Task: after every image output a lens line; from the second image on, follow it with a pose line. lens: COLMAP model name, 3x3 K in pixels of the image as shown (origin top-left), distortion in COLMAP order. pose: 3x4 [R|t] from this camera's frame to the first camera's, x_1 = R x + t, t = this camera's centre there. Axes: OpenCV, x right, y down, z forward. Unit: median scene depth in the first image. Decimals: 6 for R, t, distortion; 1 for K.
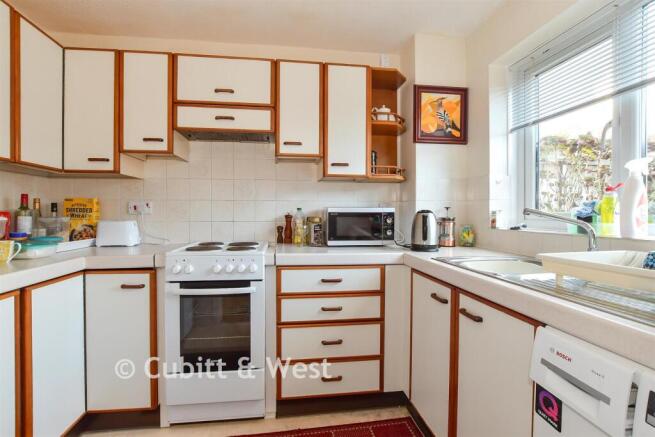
lens RADIAL K [[288.3, 0, 328.9], [0, 288.3, 216.9], [0, 0, 1]] dist [-0.023110, 0.000088]
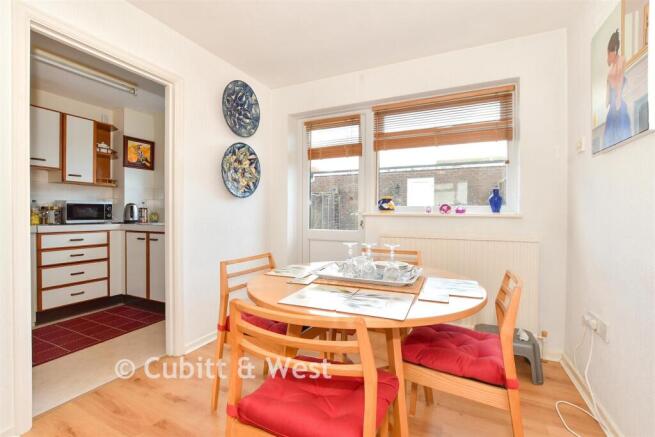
lens RADIAL K [[288.3, 0, 328.9], [0, 288.3, 216.9], [0, 0, 1]] dist [-0.023110, 0.000088]
pose [[0.557167, -0.009999, 0.830340, -0.514973], [0.003133, 0.999946, 0.009939, 0.051210], [-0.830394, -0.002936, 0.557168, -1.172581]]
